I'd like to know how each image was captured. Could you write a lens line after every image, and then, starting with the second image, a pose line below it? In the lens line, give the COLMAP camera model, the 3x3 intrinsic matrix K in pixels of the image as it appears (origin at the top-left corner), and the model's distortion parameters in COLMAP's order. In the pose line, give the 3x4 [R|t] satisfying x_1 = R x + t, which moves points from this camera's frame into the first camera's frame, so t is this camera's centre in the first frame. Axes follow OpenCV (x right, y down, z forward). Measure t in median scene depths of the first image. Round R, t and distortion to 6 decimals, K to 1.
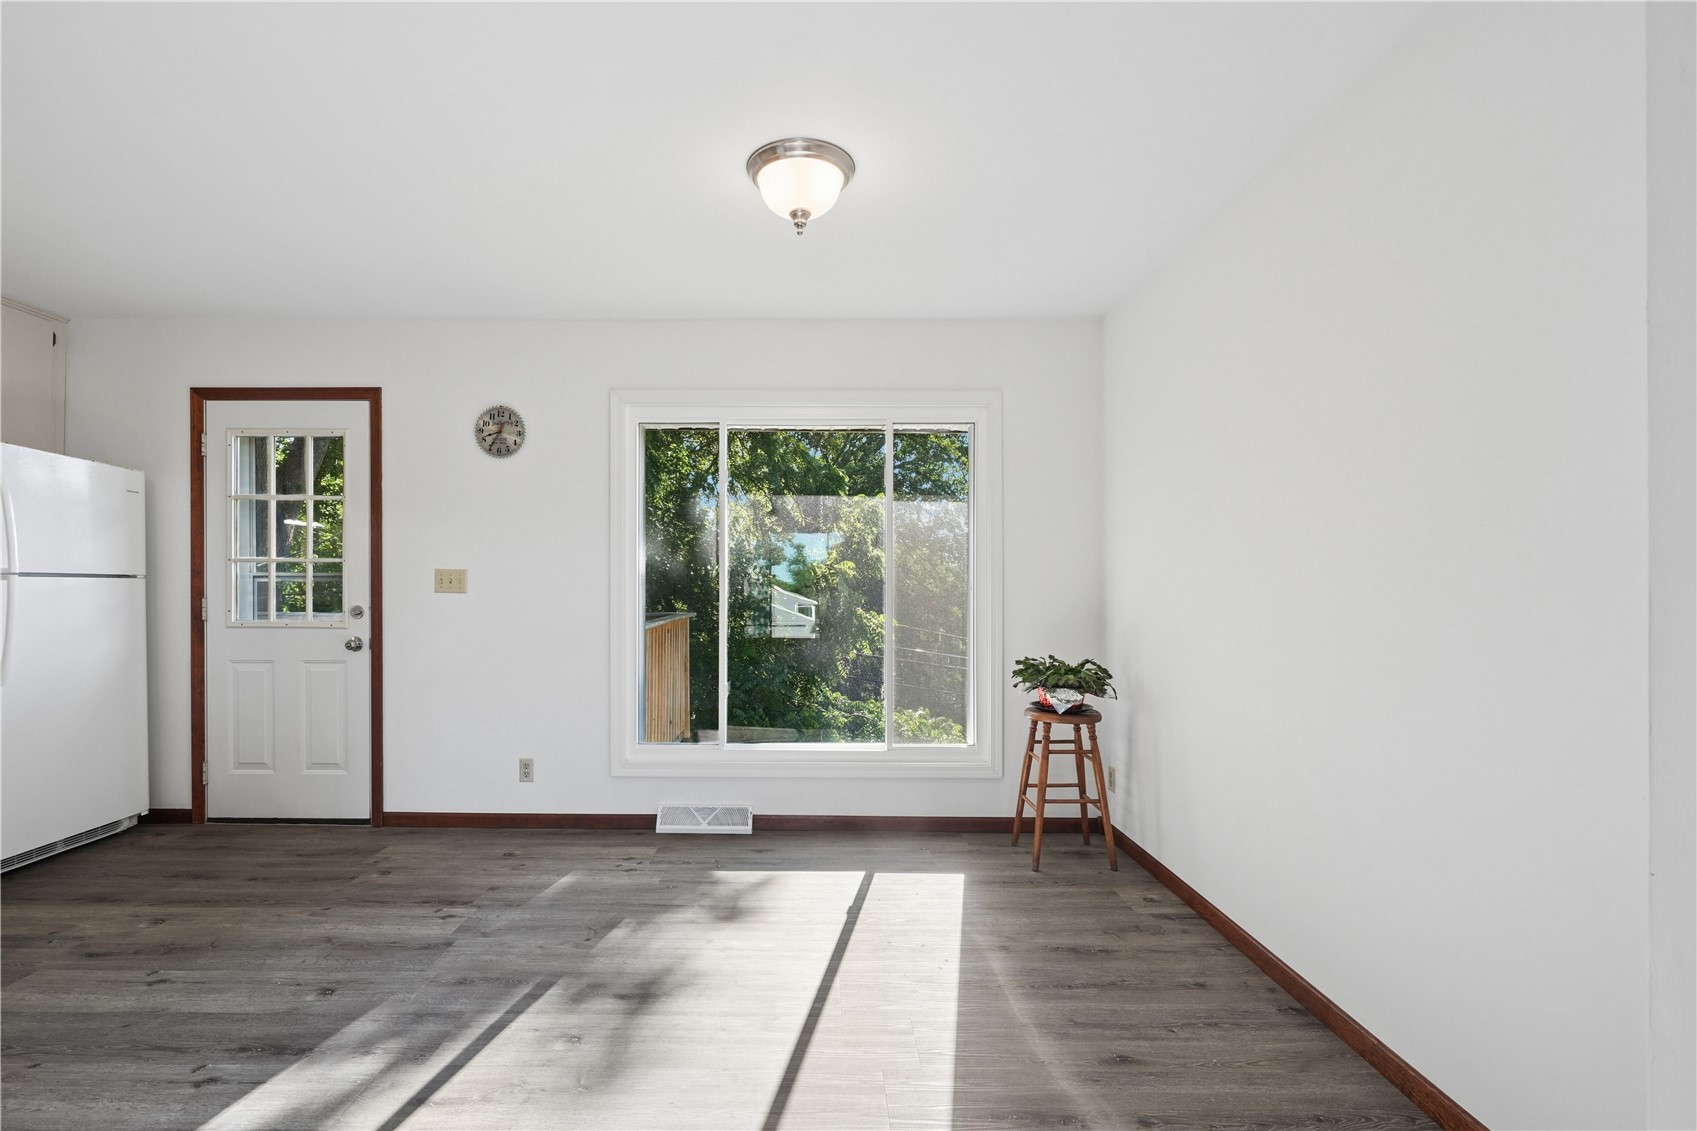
lens RADIAL K [[794.3, 0, 784.0], [0, 794.3, 588.0], [0, 0, 1]] dist [-0.007504, 0.001775]
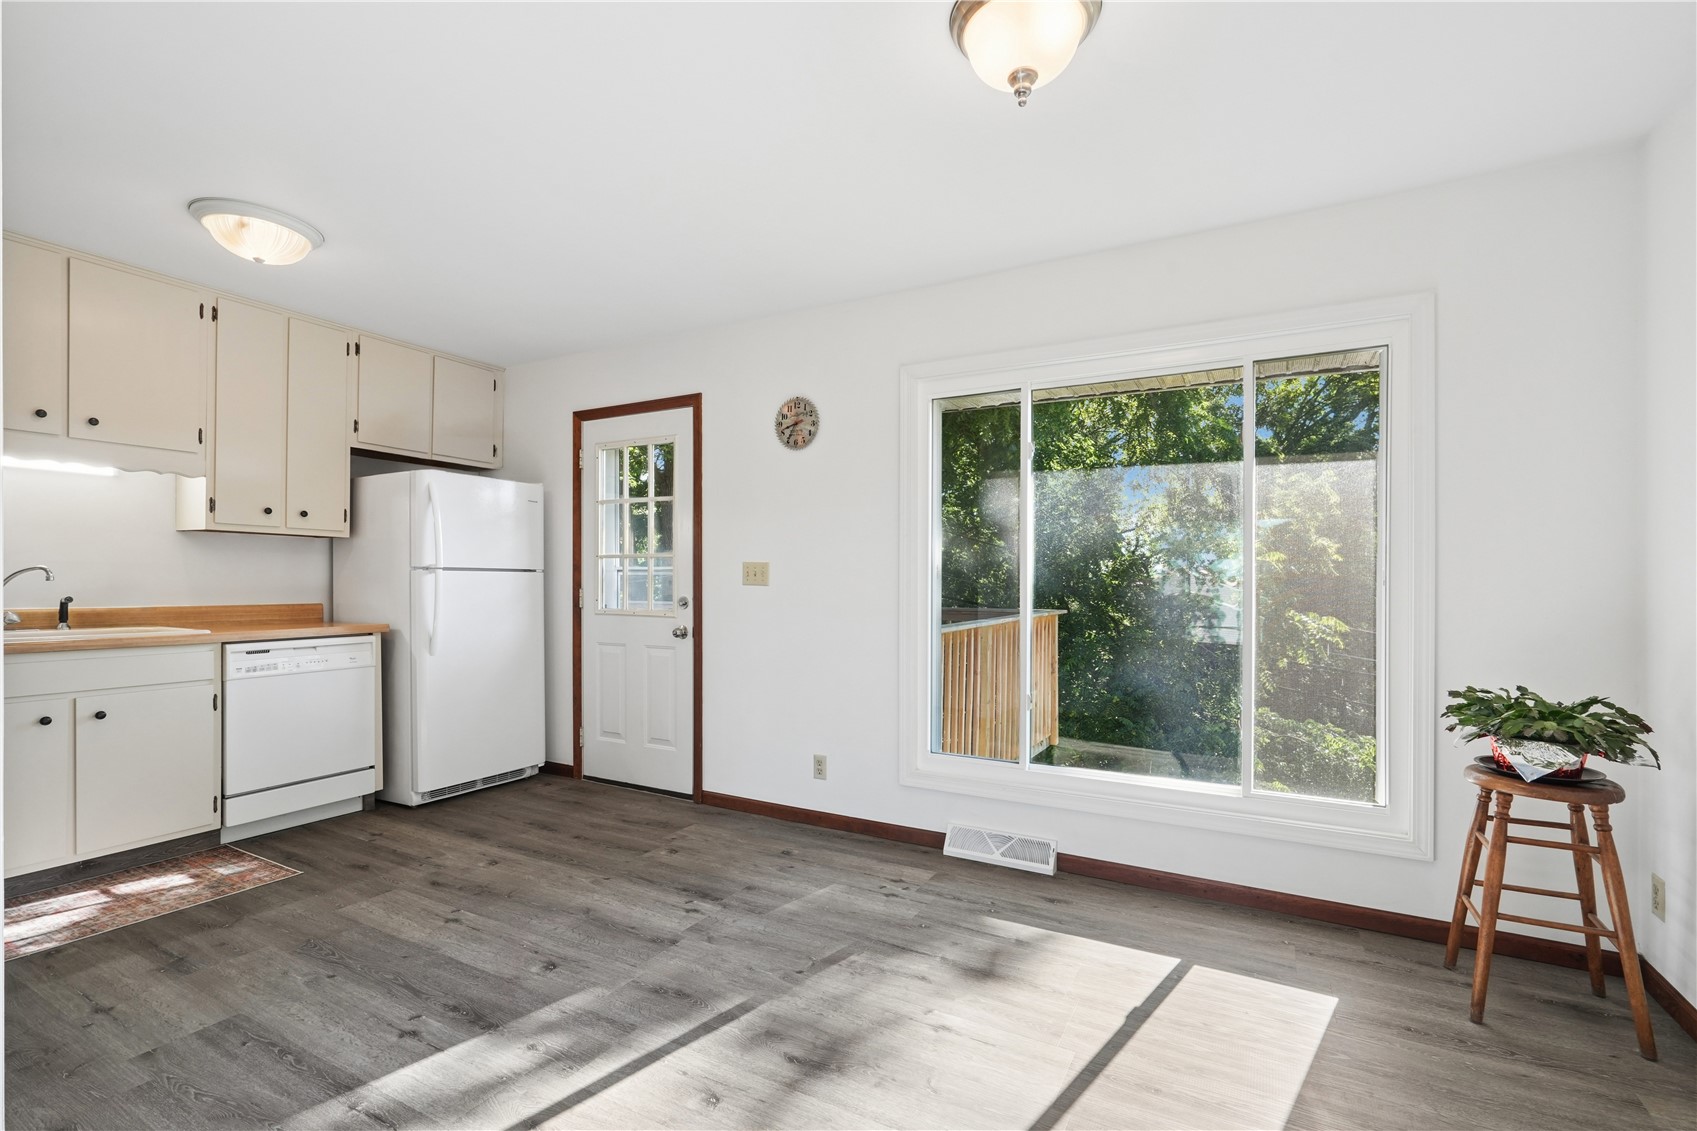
lens RADIAL K [[761.0, 0, 815.9], [0, 761.0, 585.6], [0, 0, 1]] dist [-0.009165, 0.003720]
pose [[0.875749, 0.004598, -0.482744, 0.124058], [-0.004180, 0.999989, 0.001941, 0.004233], [0.482748, 0.000319, 0.875759, 0.178014]]
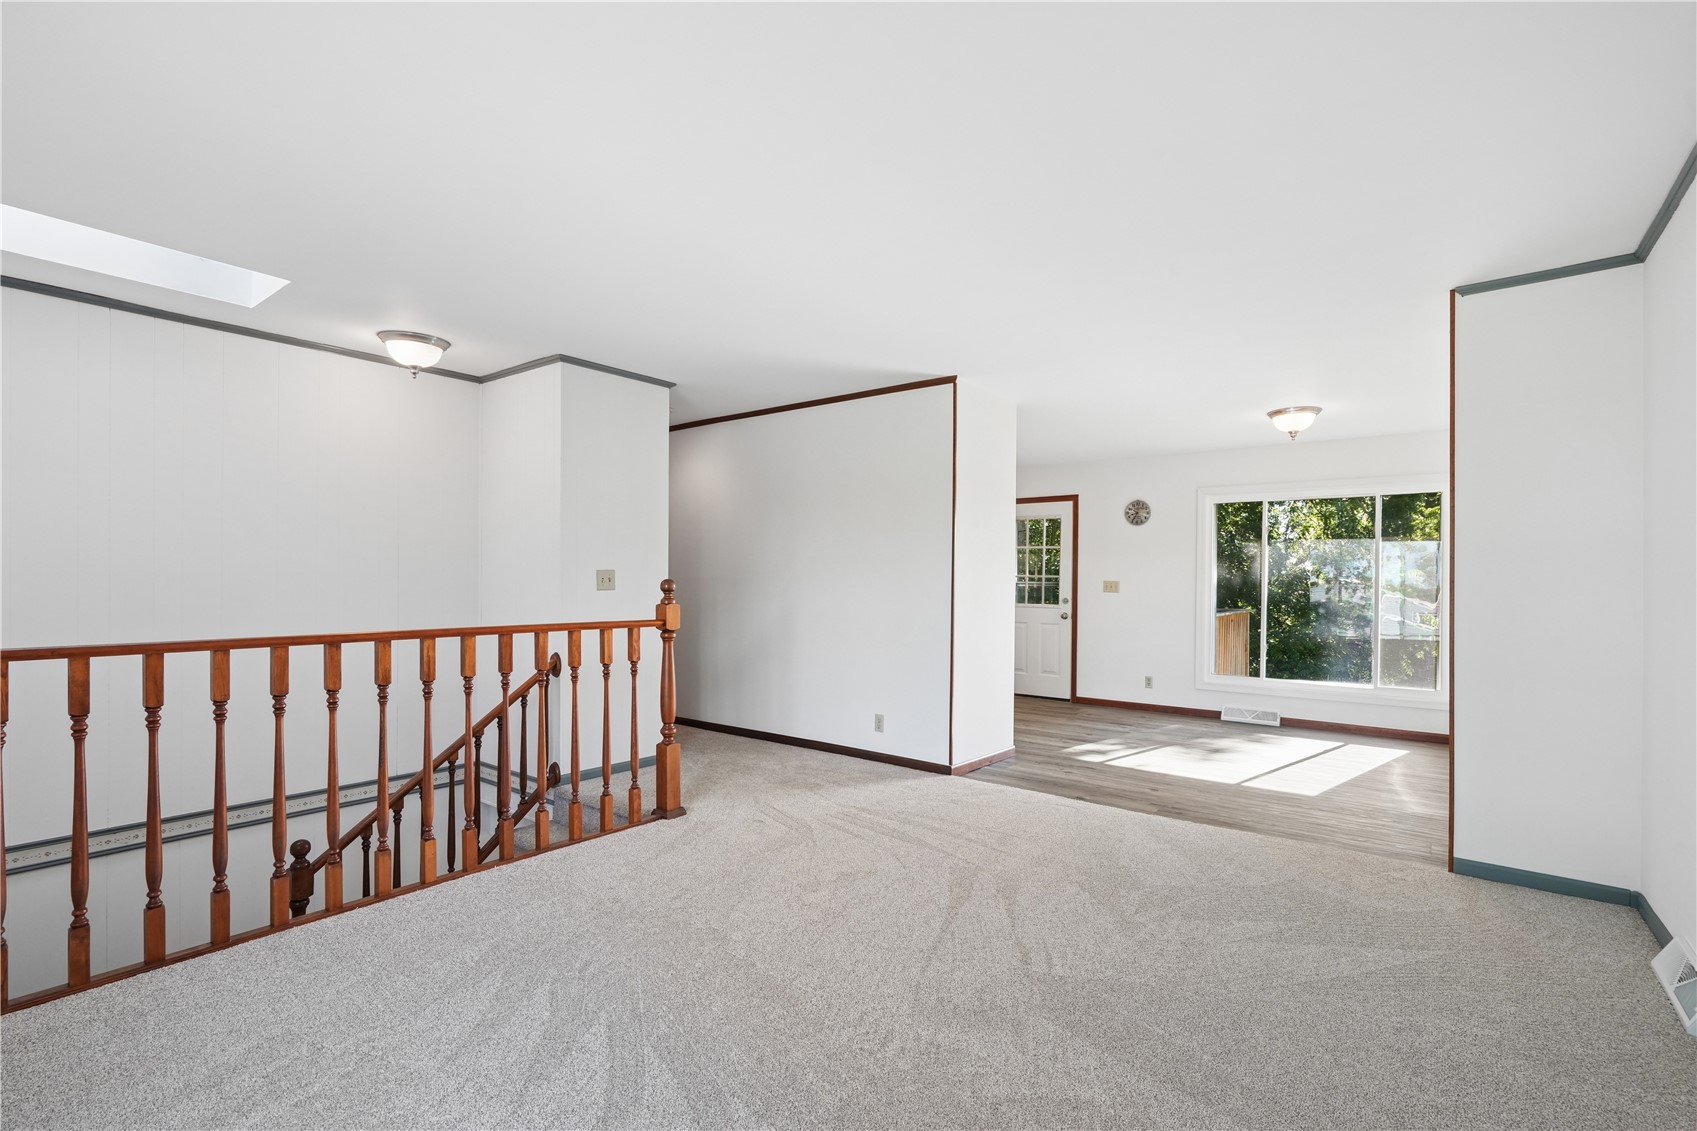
lens RADIAL K [[761.0, 0, 818.1], [0, 761.0, 587.7], [0, 0, 1]] dist [-0.009165, 0.003720]
pose [[0.796897, 0.010884, -0.604017, 0.163118], [-0.012283, 0.999923, 0.001812, -0.000319], [0.603991, 0.005975, 0.796969, -1.030501]]
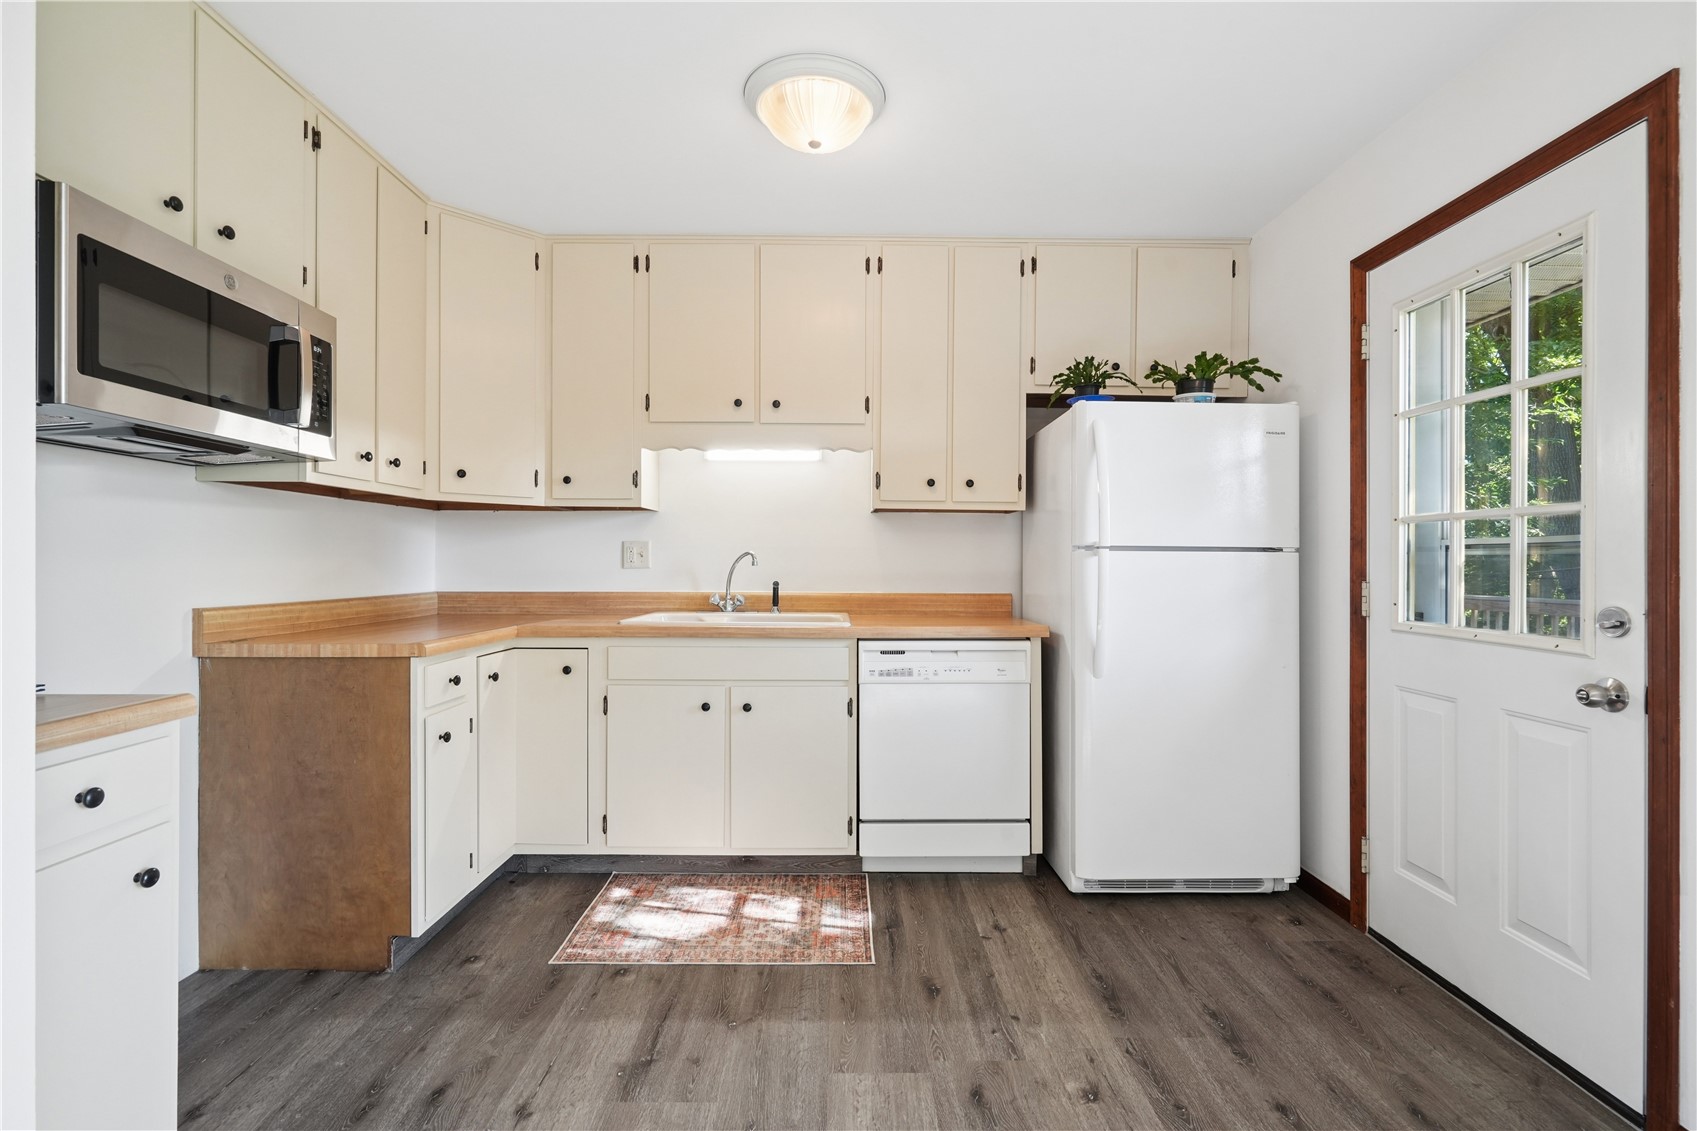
lens RADIAL K [[761.0, 0, 858.2], [0, 761.0, 564.8], [0, 0, 1]] dist [-0.009165, 0.003720]
pose [[0.055092, 0.001079, -0.998481, -0.146352], [-0.007560, 0.999971, 0.000663, 0.001591], [0.998453, 0.007511, 0.055099, 0.566984]]
